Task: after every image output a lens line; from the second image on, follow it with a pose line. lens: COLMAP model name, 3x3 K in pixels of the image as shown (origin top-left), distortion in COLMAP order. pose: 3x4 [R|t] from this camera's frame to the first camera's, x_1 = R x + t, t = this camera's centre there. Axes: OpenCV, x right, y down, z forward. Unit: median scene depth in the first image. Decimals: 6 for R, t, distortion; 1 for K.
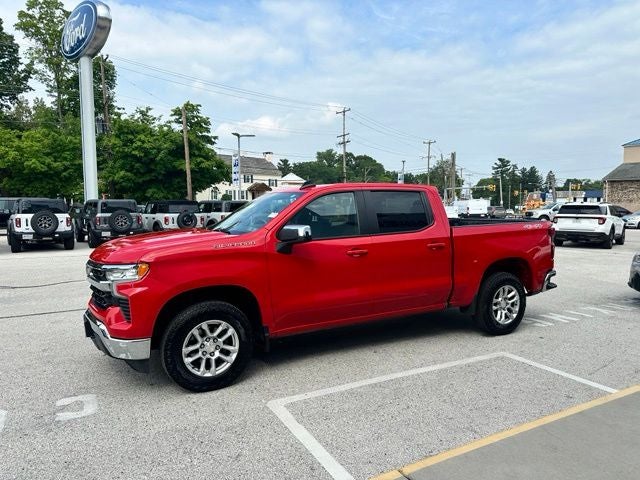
lens RADIAL K [[454.3, 0, 320.0], [0, 454.3, 240.0], [0, 0, 1]] dist [-0.000388, -0.005406]
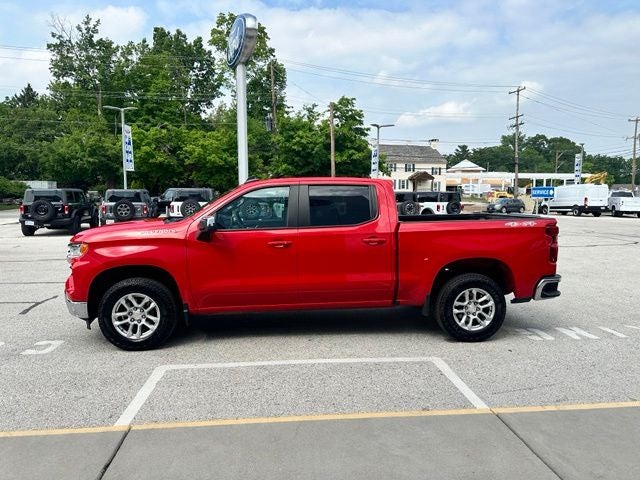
lens RADIAL K [[448.9, 0, 315.5], [0, 448.9, 243.0], [0, 0, 1]] dist [0.085615, -0.124359]
pose [[0.918539, 0.042501, -0.393040, 0.074228], [-0.030282, 0.998847, 0.037240, -0.002218], [0.394170, -0.022305, 0.918767, 0.007310]]
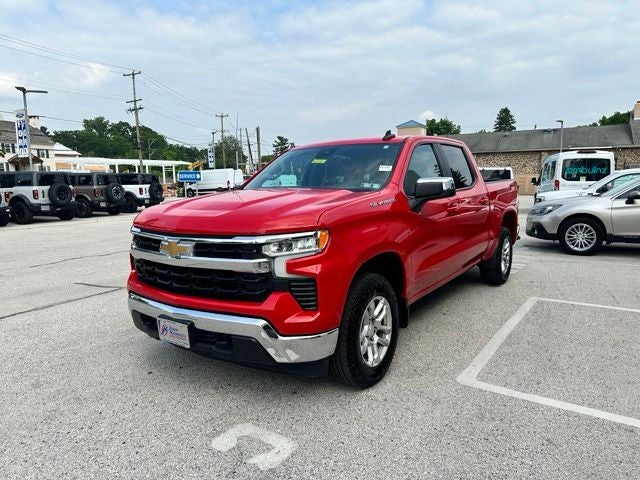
lens RADIAL K [[448.9, 0, 315.5], [0, 448.9, 243.0], [0, 0, 1]] dist [0.085615, -0.124359]
pose [[0.891425, -0.074117, 0.447065, -0.075807], [0.046688, 0.996305, 0.072081, 0.001668], [-0.450756, -0.043382, 0.891592, 0.036477]]
